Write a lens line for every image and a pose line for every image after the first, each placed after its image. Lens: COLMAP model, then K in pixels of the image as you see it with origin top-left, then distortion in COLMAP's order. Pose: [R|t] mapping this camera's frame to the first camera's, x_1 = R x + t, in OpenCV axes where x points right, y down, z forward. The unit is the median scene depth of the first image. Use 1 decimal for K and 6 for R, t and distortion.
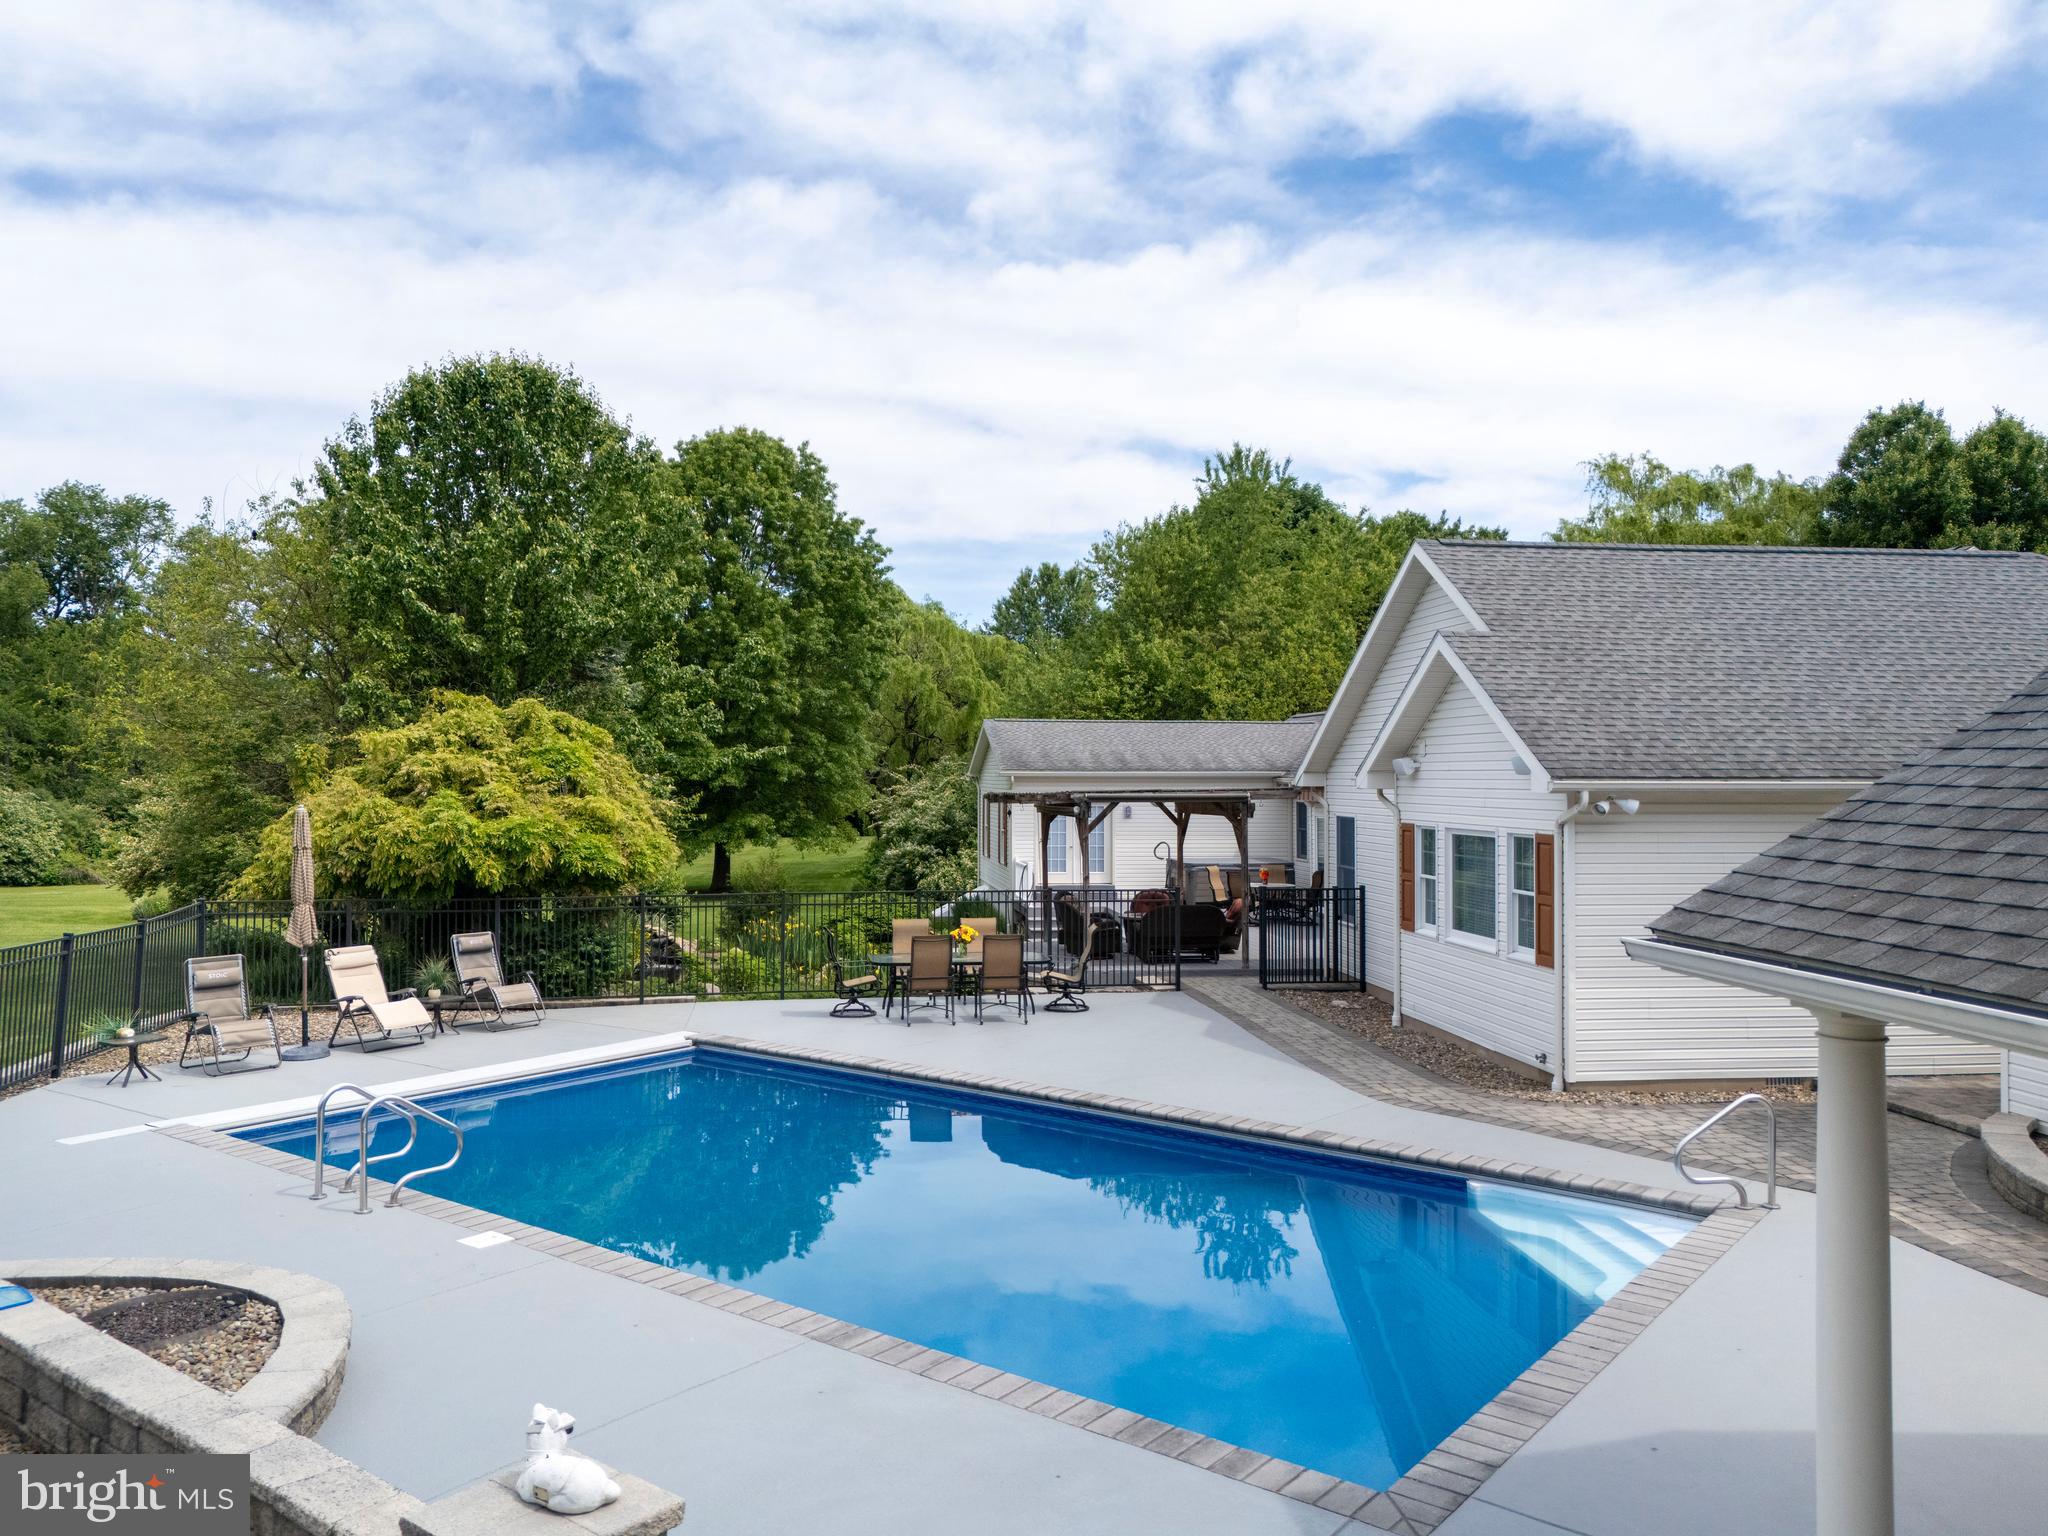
lens RADIAL K [[1496.3, 0, 1028.2], [0, 1496.3, 764.5], [0, 0, 1]] dist [0.081262, -0.076880]
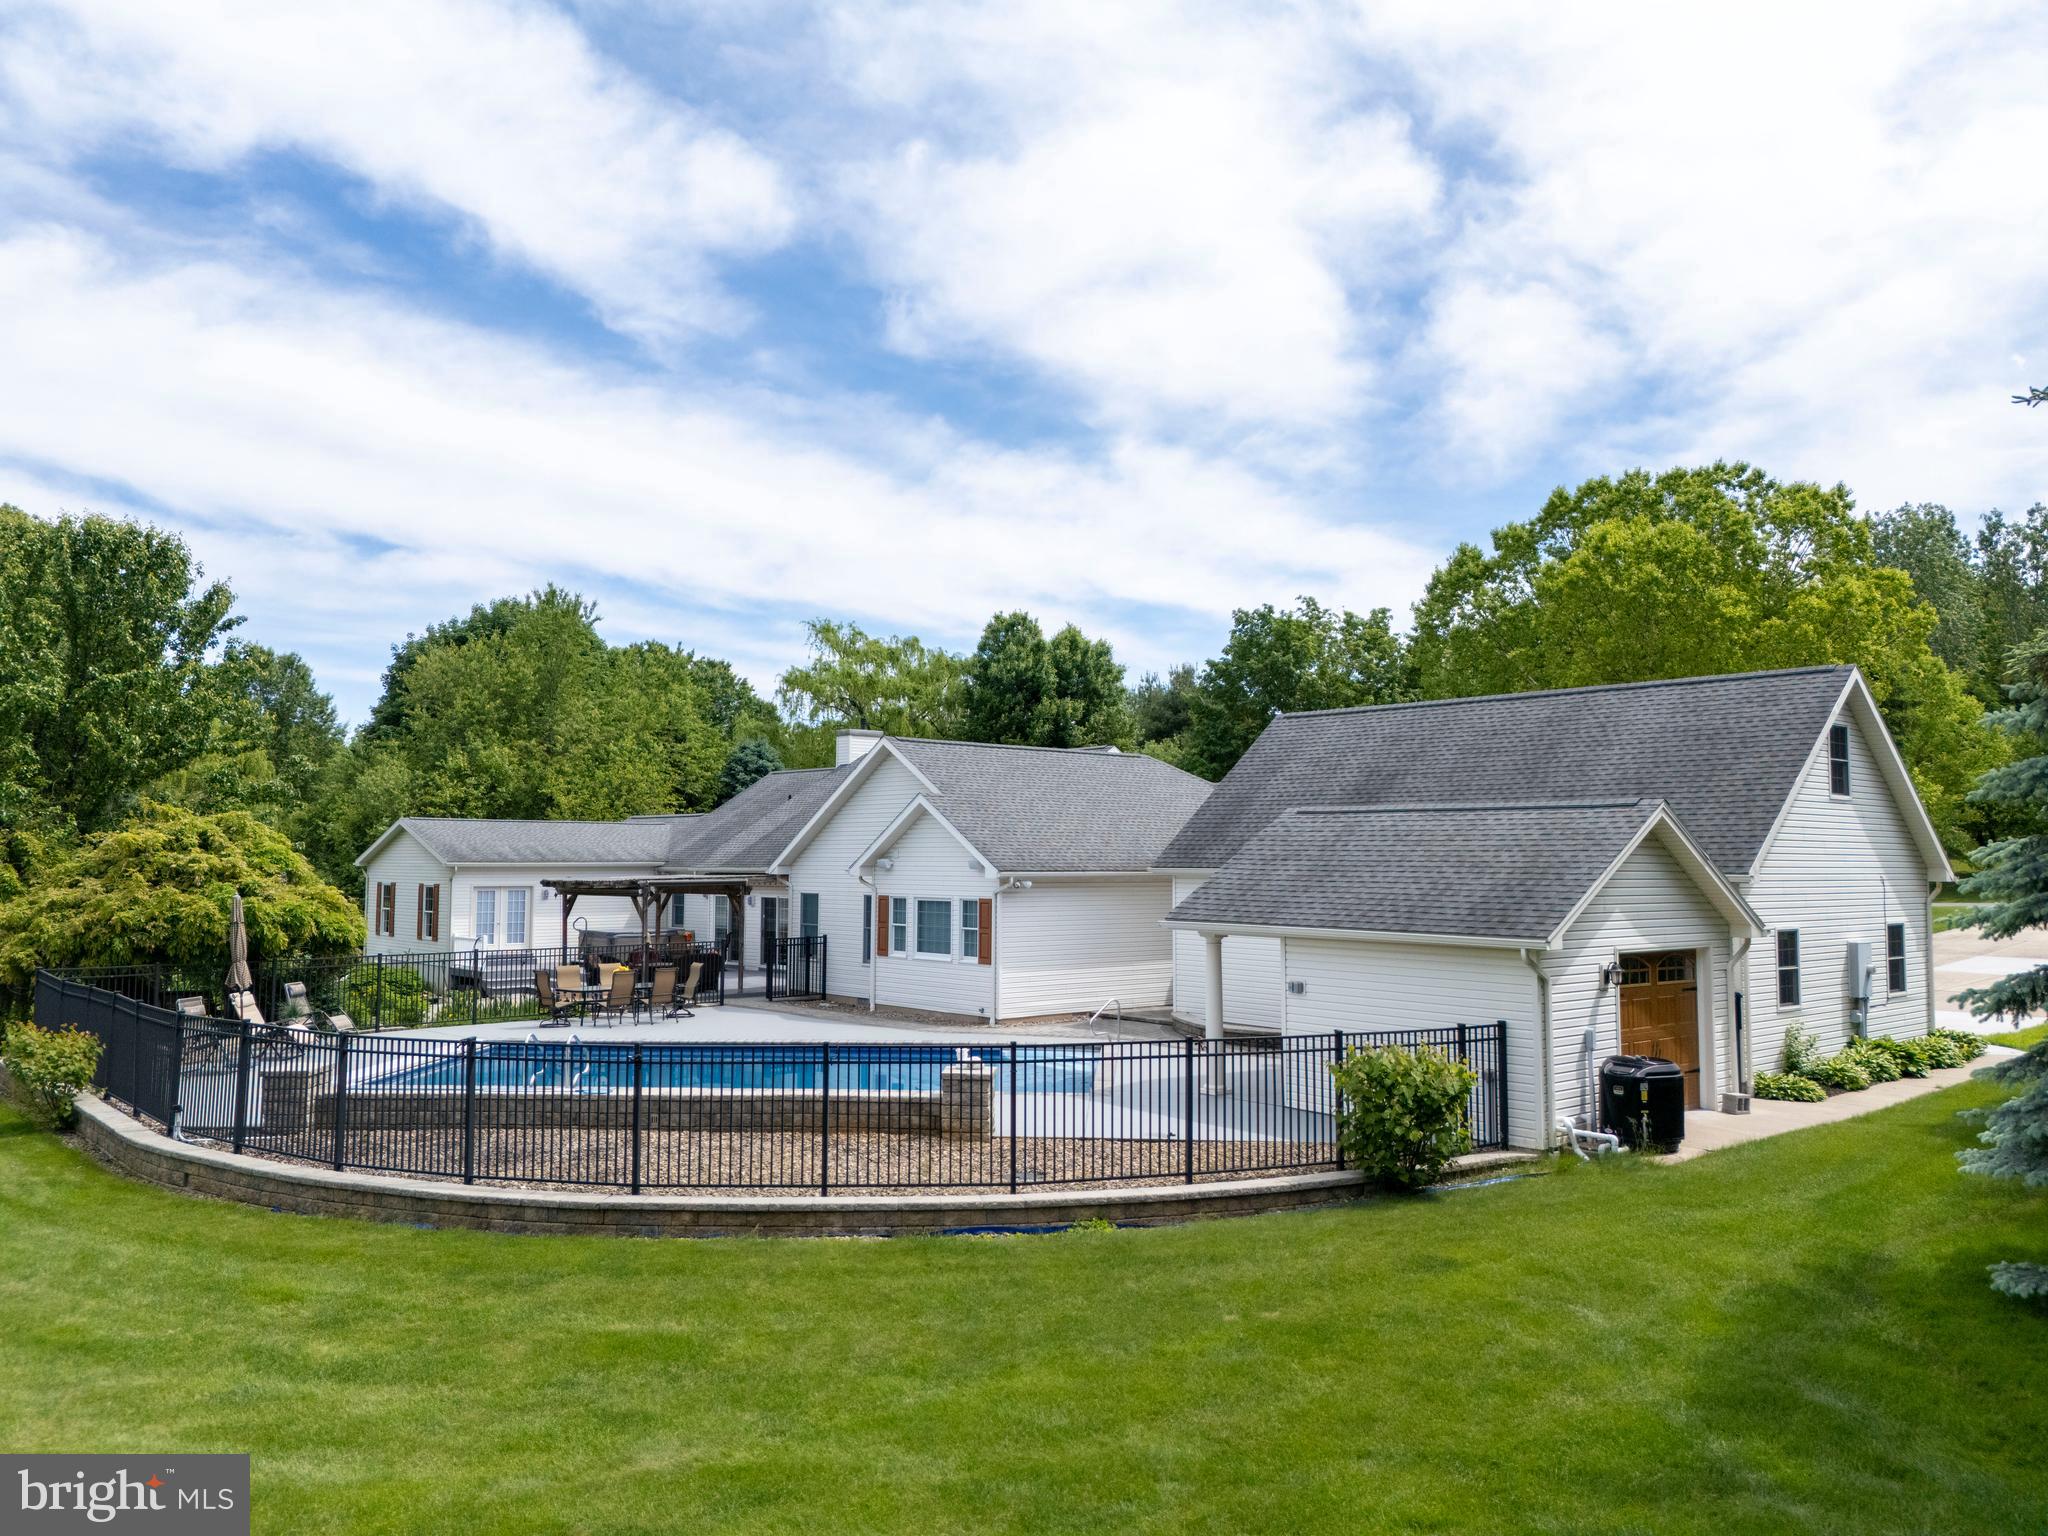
lens RADIAL K [[1496.3, 0, 1028.2], [0, 1496.3, 764.5], [0, 0, 1]] dist [0.081262, -0.076880]
pose [[0.832347, 0.036770, 0.553034, -0.228892], [-0.006742, 0.998395, -0.056235, -0.006674], [-0.554214, 0.043078, 0.831259, -0.223758]]
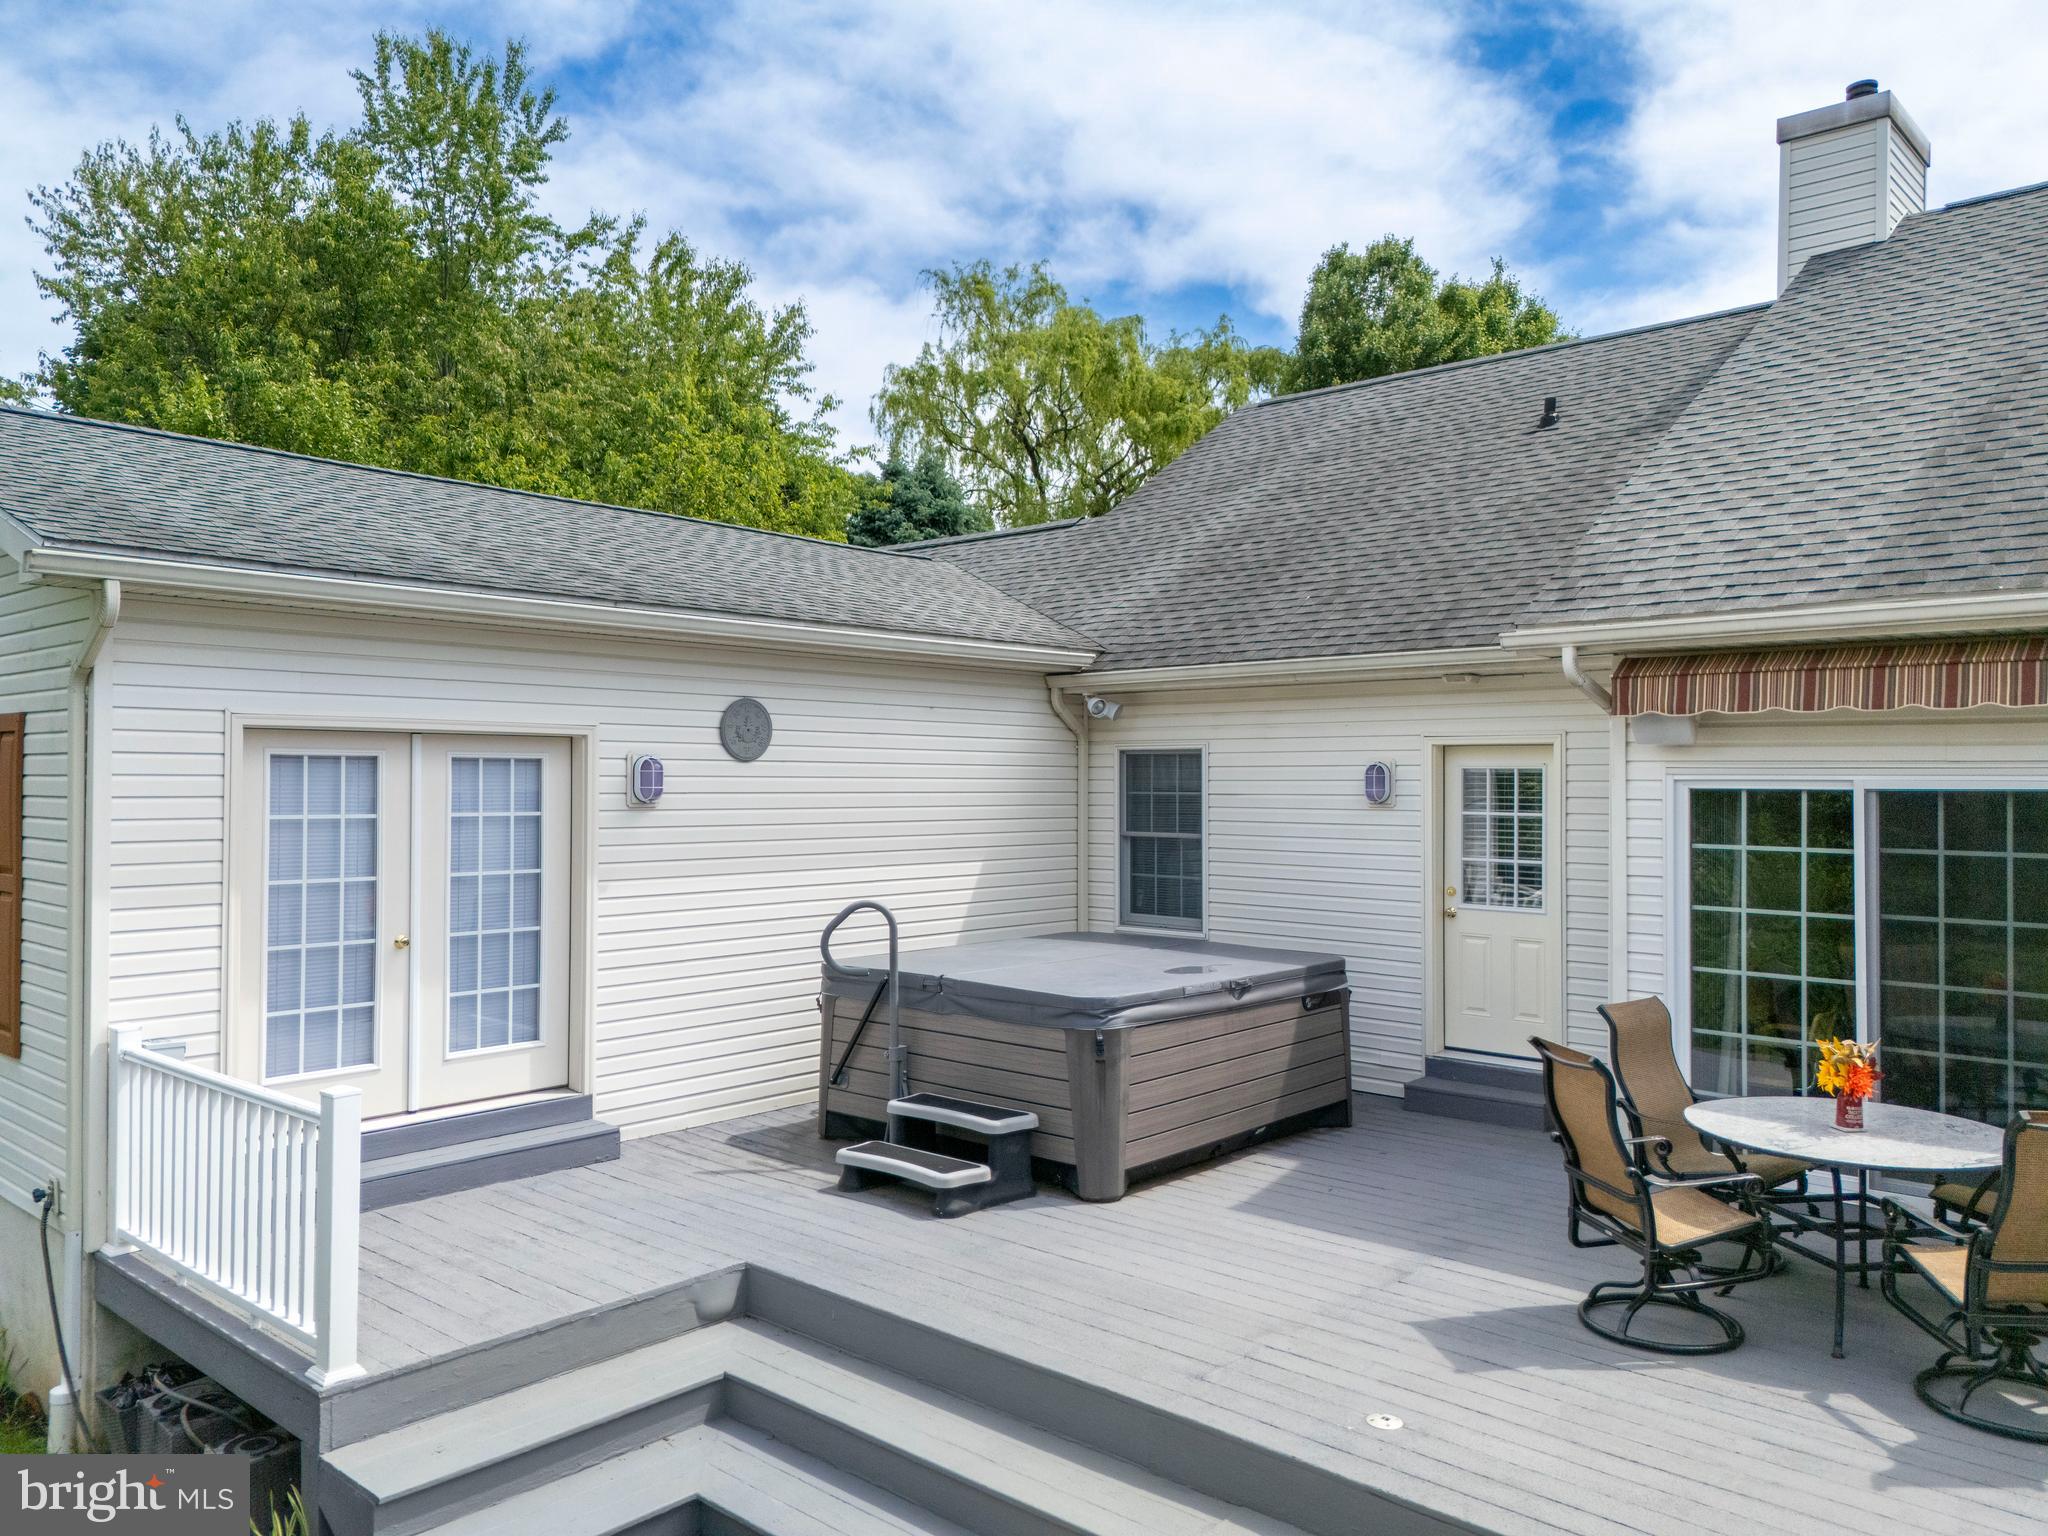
lens RADIAL K [[1506.0, 0, 1022.7], [0, 1506.0, 759.8], [0, 0, 1]] dist [0.077931, -0.077639]
pose [[0.764561, 0.010680, 0.644463, -0.034284], [-0.007865, 0.999943, -0.007241, 0.022477], [-0.644503, 0.000468, 0.764601, 0.576708]]
